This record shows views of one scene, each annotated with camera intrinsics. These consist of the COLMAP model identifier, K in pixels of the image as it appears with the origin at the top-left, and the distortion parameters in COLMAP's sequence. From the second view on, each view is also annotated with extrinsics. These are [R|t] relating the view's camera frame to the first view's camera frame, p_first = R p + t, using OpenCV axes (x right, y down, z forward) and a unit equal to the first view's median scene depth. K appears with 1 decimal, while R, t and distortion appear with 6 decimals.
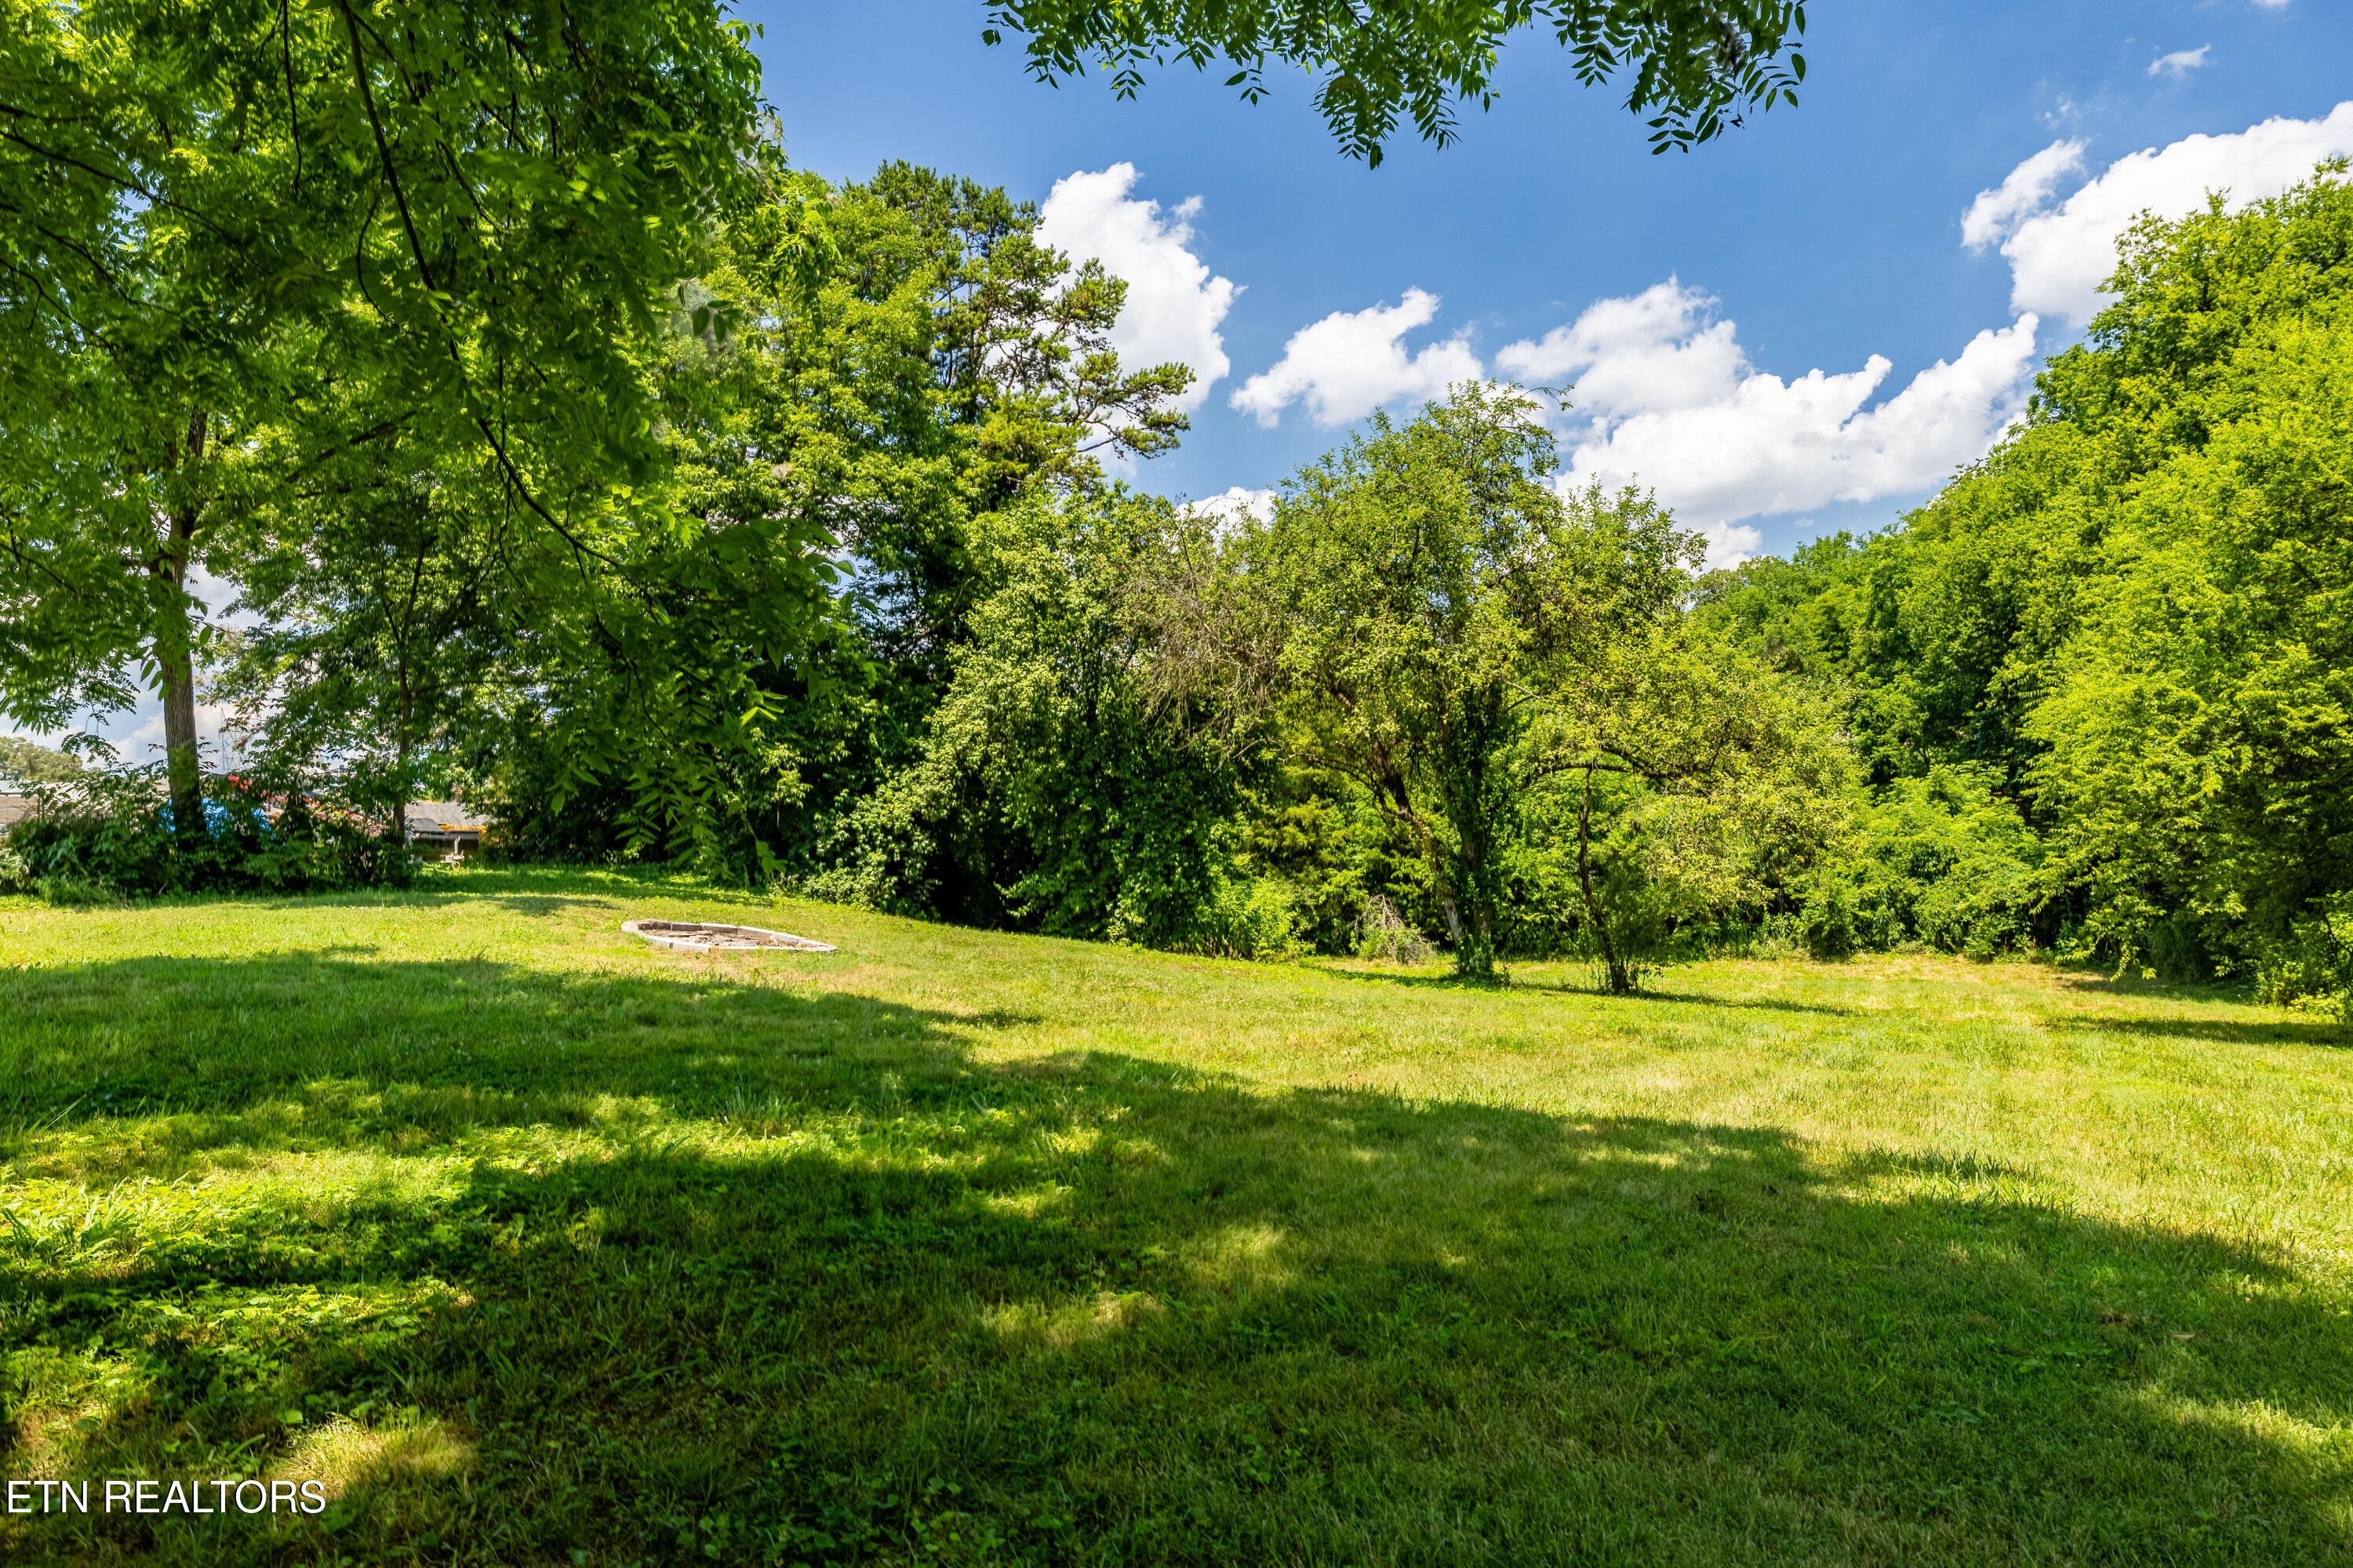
lens RADIAL K [[1491.3, 0, 1181.8], [0, 1491.3, 768.9], [0, 0, 1]] dist [0.000424, 0.000337]
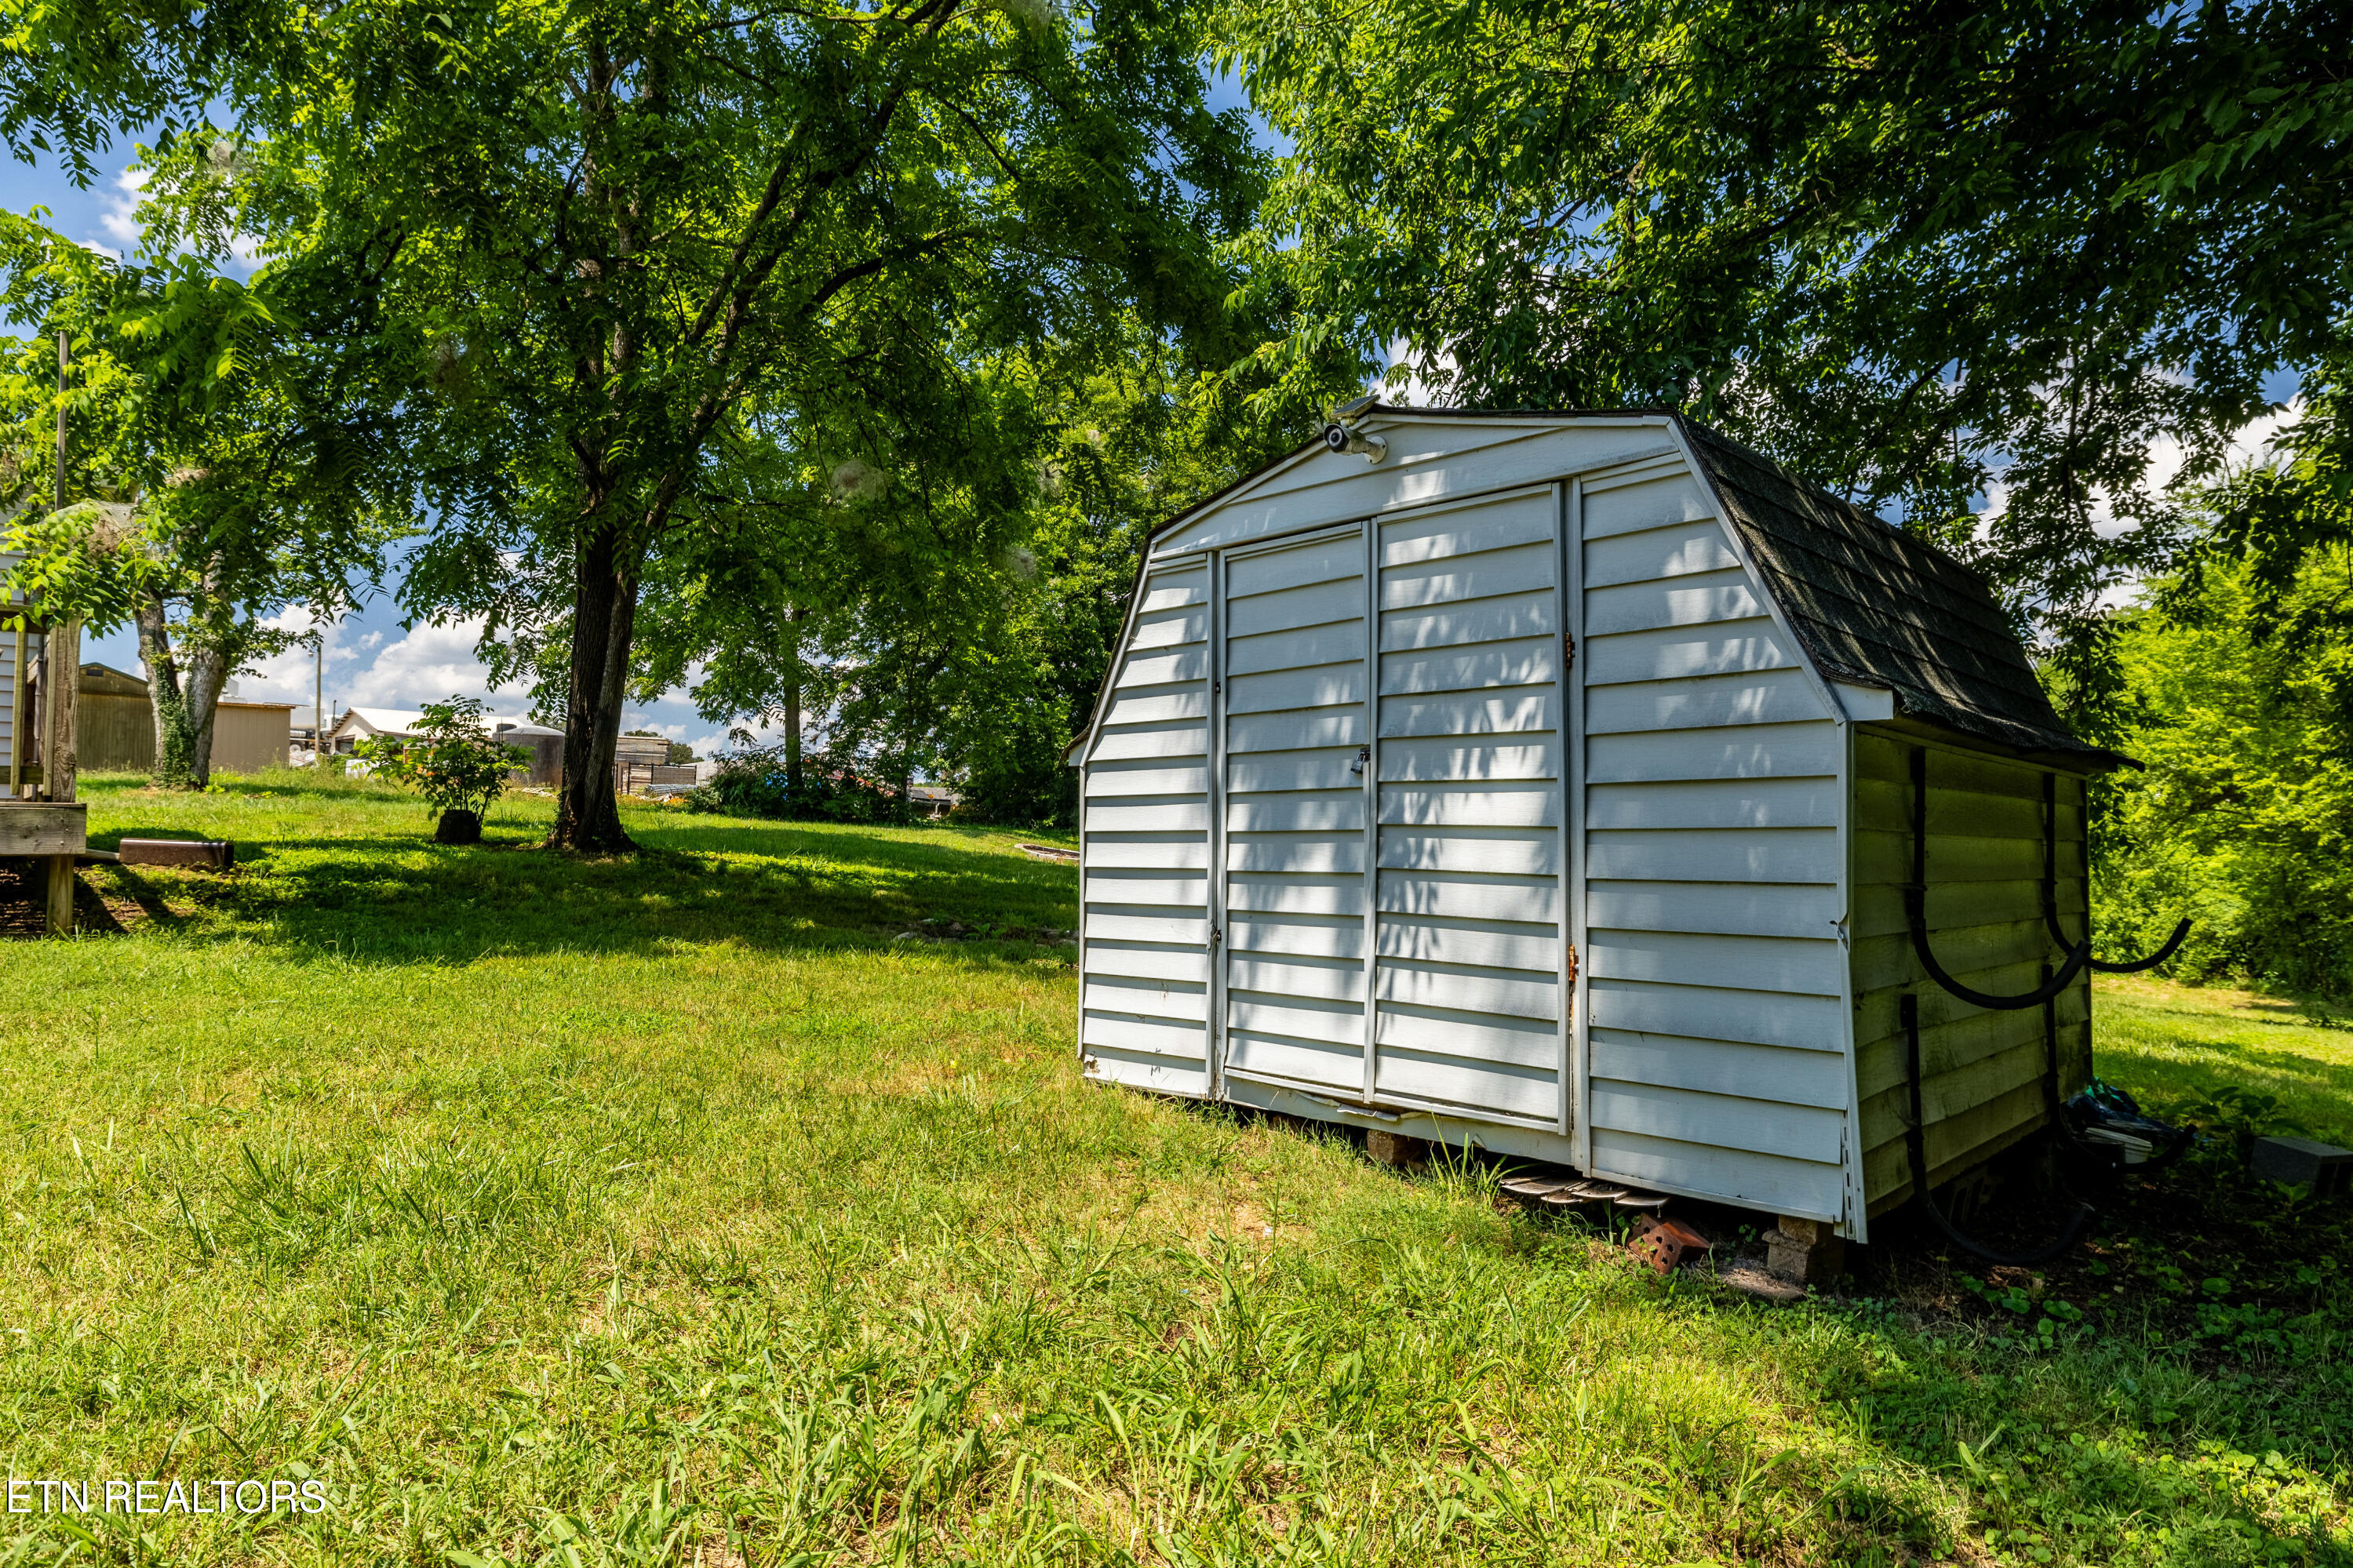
lens RADIAL K [[1348.9, 0, 1177.3], [0, 1348.9, 790.7], [0, 0, 1]] dist [-0.000839, -0.000118]
pose [[0.958947, 0.042107, -0.280443, 0.184787], [-0.041182, 0.999109, 0.009195, 0.012921], [0.280581, 0.002732, 0.959827, -0.349400]]
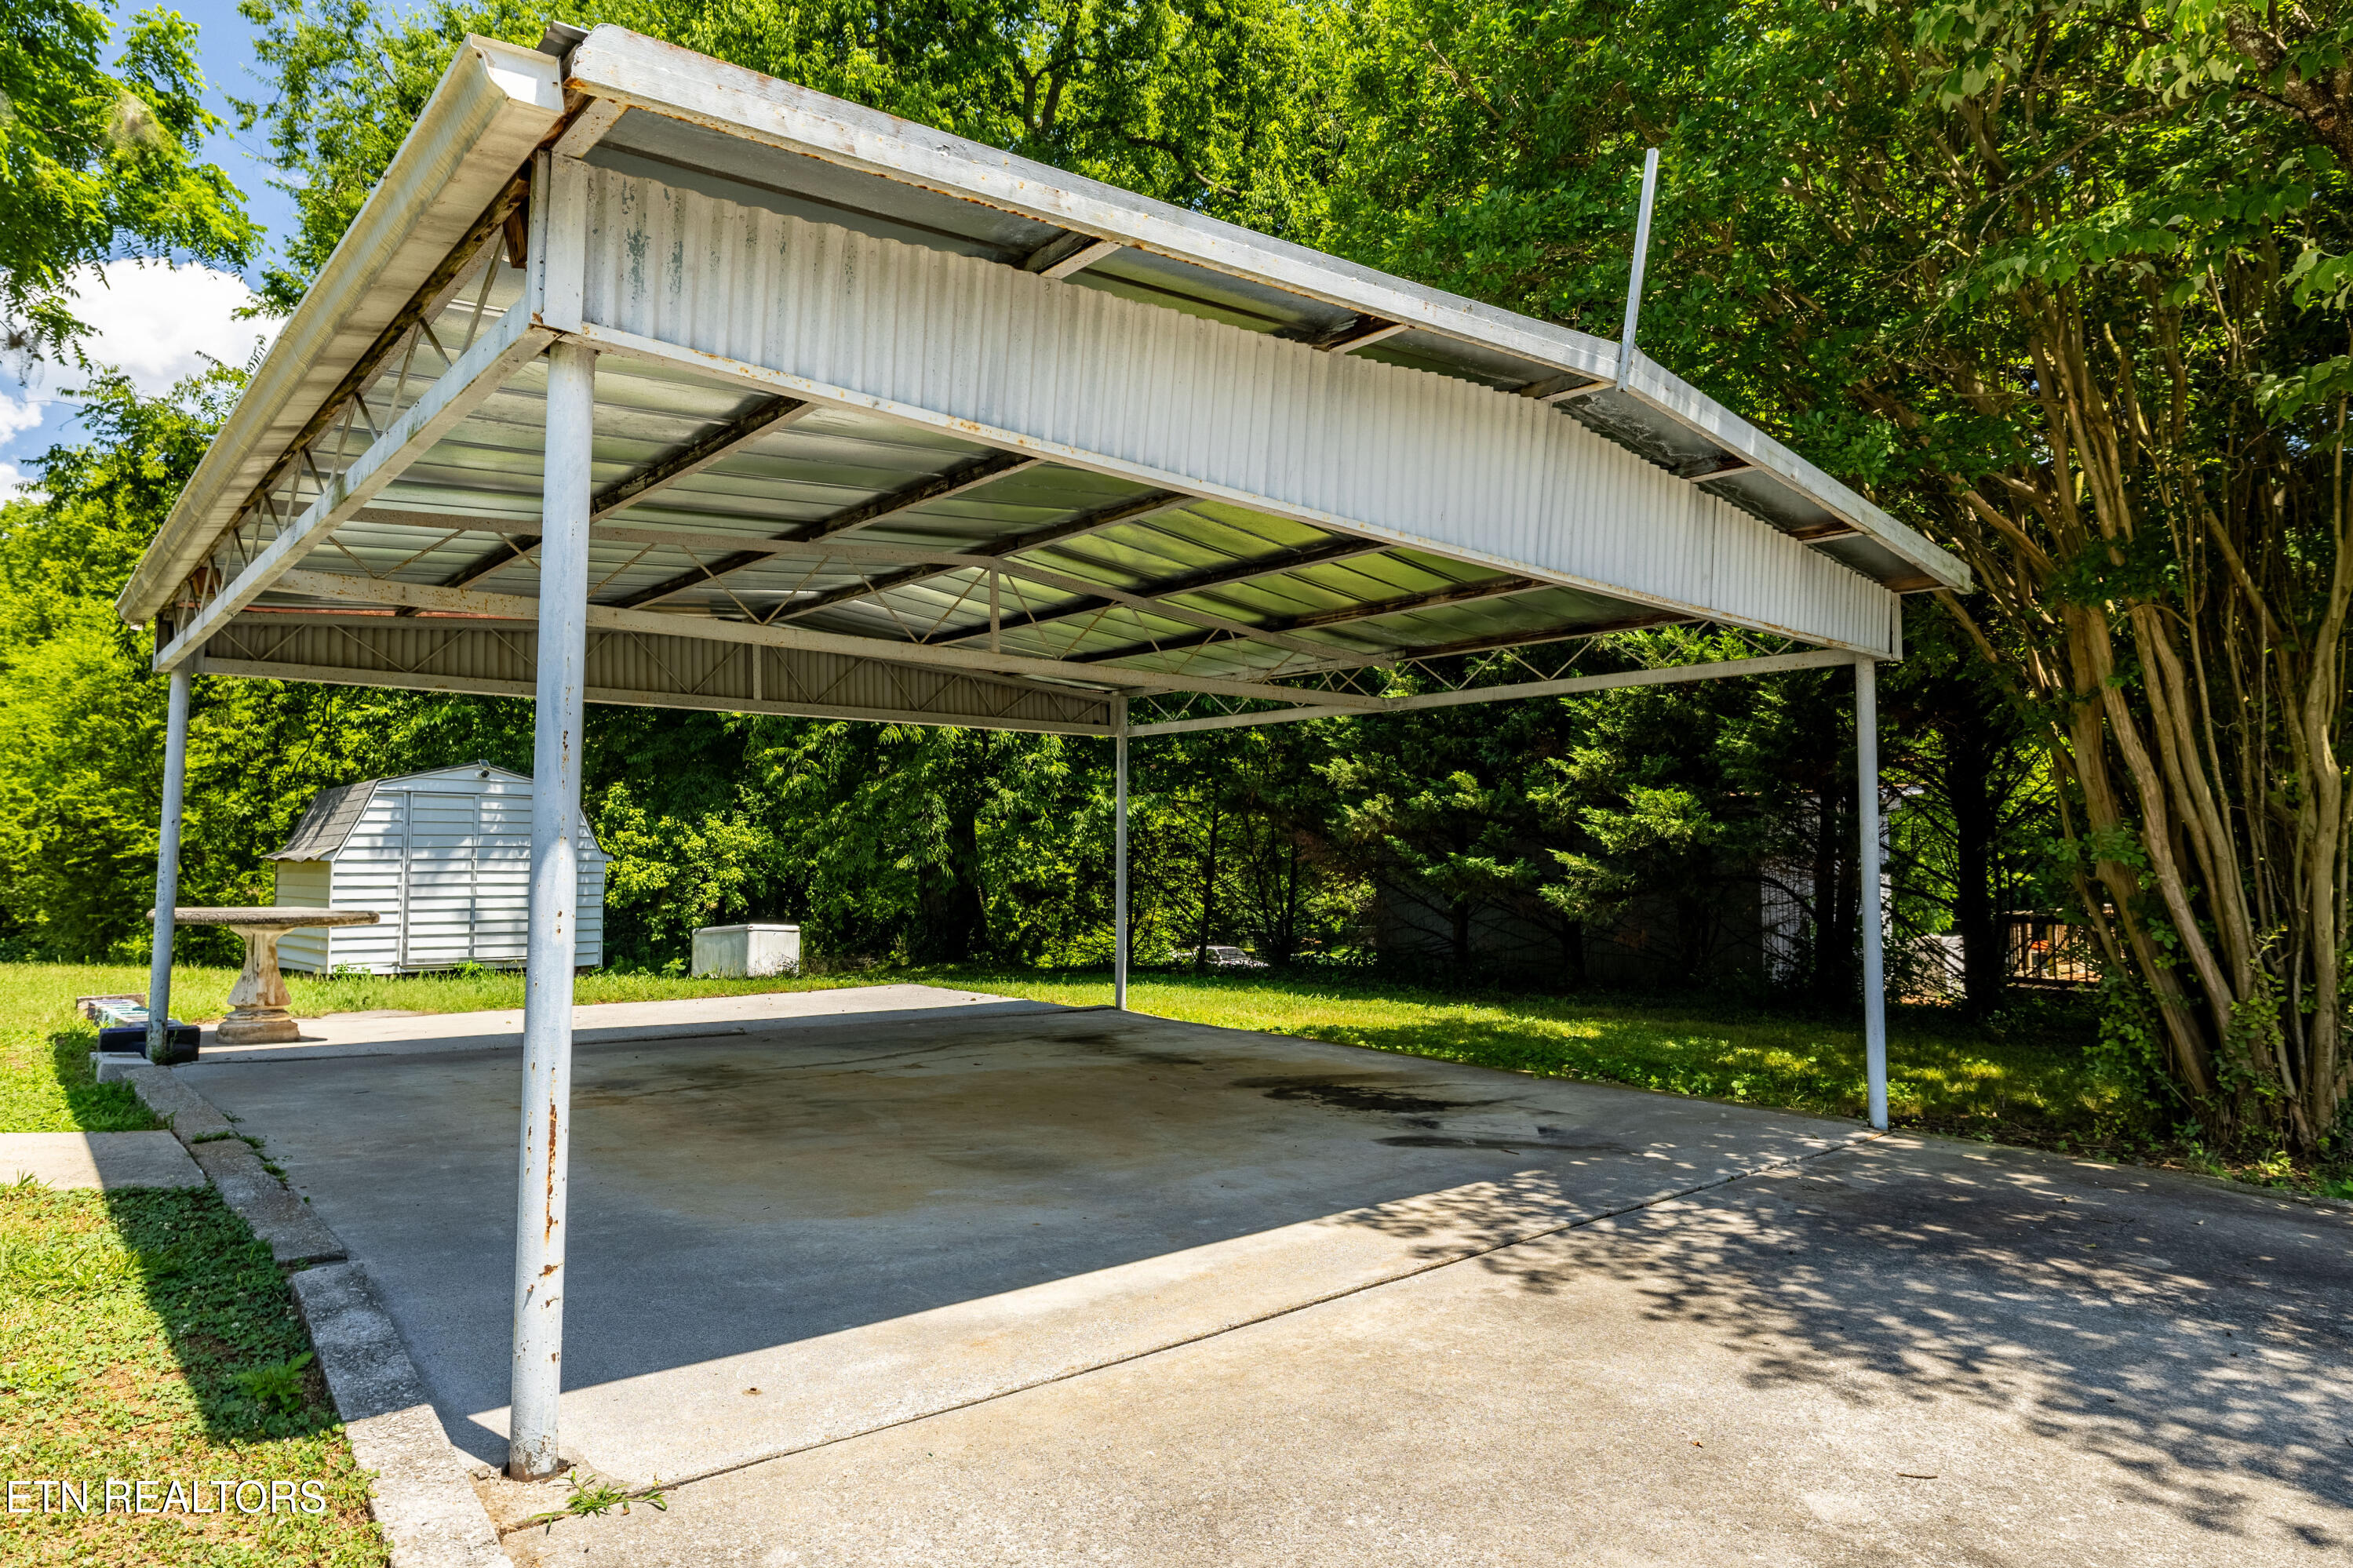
lens RADIAL K [[1371.4, 0, 1174.9], [0, 1371.4, 796.3], [0, 0, 1]] dist [-0.001762, -0.000575]
pose [[0.321661, 0.097515, 0.941820, -0.346605], [-0.053608, 0.994963, -0.084708, 0.014697], [-0.945336, -0.023241, 0.325269, -0.688074]]
